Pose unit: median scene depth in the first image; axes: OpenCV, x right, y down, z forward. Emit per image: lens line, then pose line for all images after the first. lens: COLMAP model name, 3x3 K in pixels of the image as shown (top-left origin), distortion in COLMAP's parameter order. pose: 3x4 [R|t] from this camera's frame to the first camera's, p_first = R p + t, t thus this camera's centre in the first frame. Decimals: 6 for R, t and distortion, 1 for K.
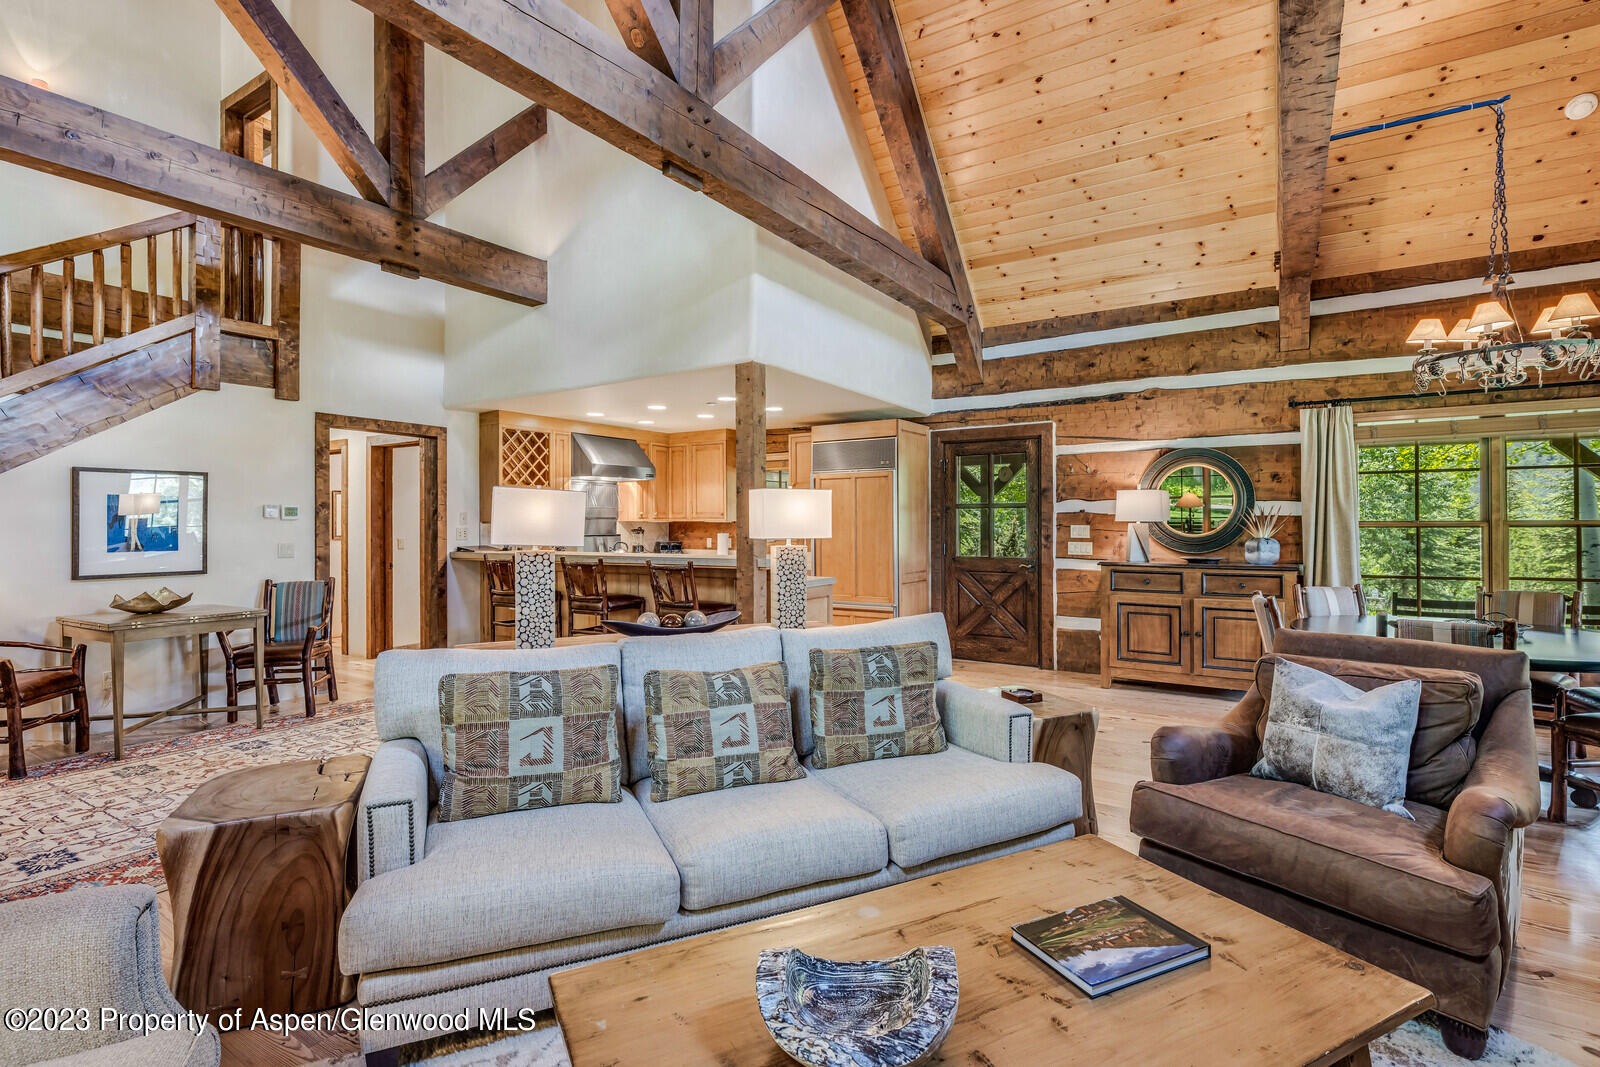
lens RADIAL K [[787.0, 0, 794.2], [0, 787.0, 528.3], [0, 0, 1]] dist [-0.000636, -0.000275]
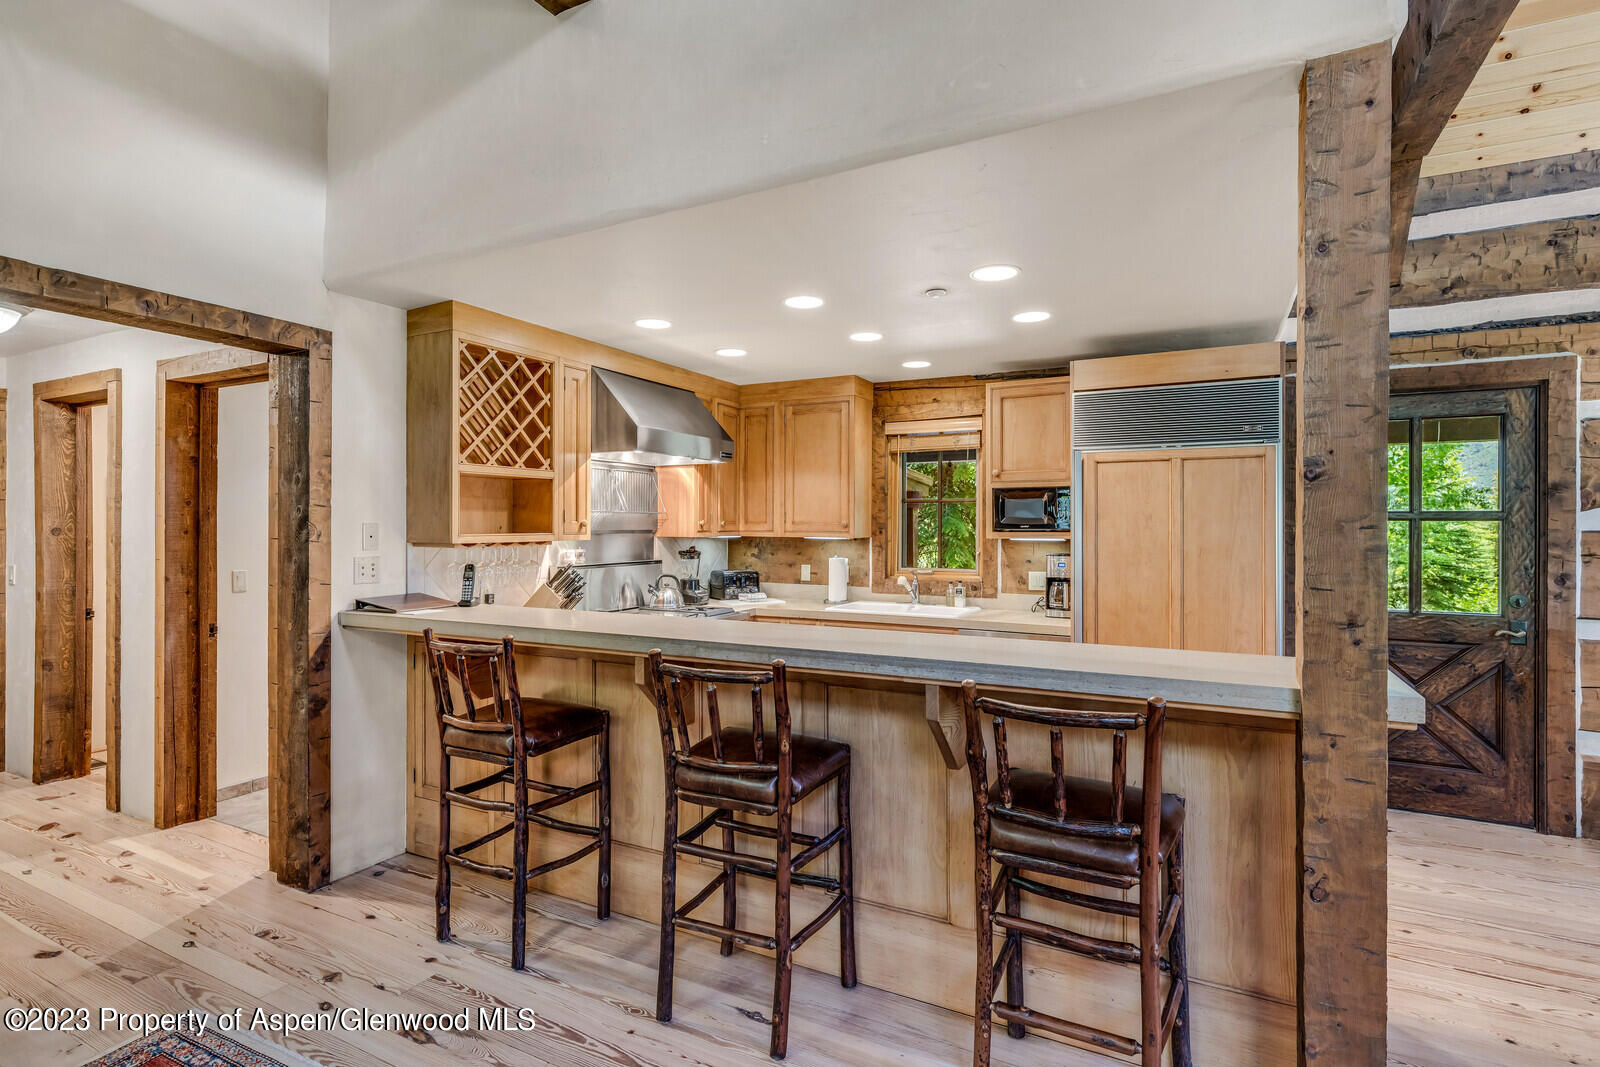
lens RADIAL K [[787.0, 0, 794.2], [0, 787.0, 528.3], [0, 0, 1]] dist [-0.000636, -0.000275]
pose [[0.994811, 0.005067, 0.101614, -0.222706], [-0.004939, 0.999987, -0.001517, -0.017544], [-0.101621, 0.001007, 0.994823, 0.522304]]
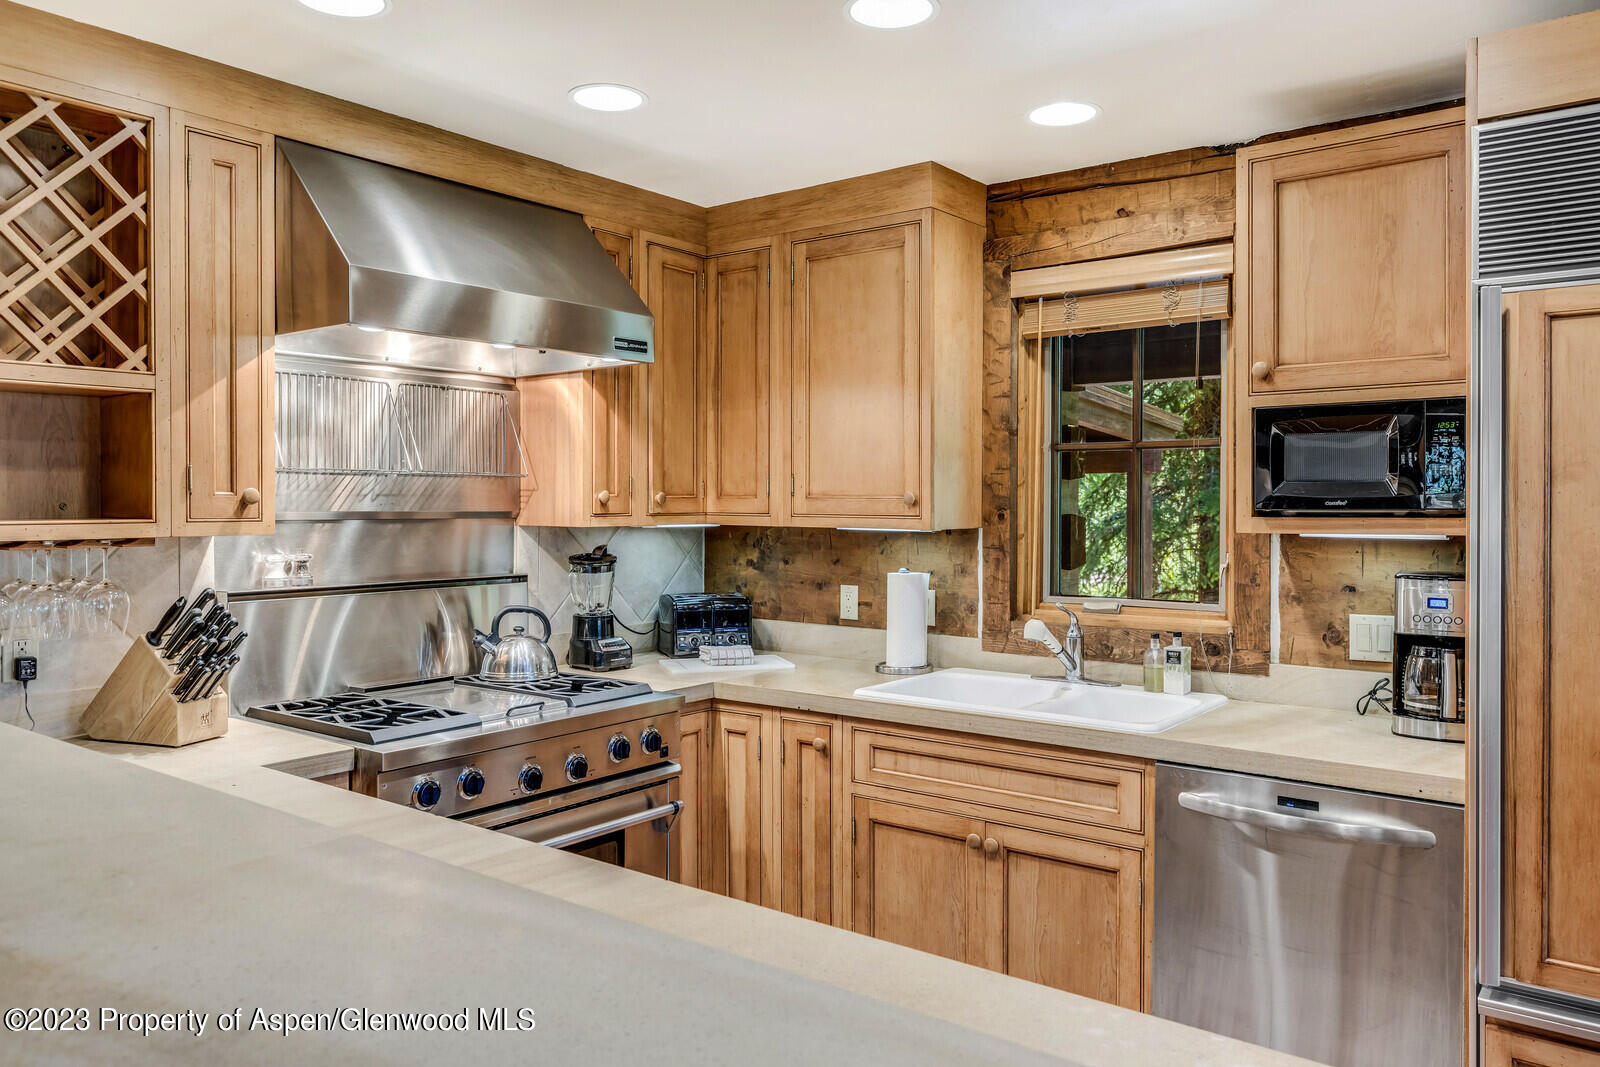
lens RADIAL K [[1149.1, 0, 799.6], [0, 1149.1, 518.1], [0, 0, 1]] dist [0.003148, -0.002918]
pose [[0.997232, 0.005242, -0.074162, -0.120532], [-0.004624, 0.999953, 0.008511, -0.018451], [0.074203, -0.008144, 0.997210, 0.748411]]
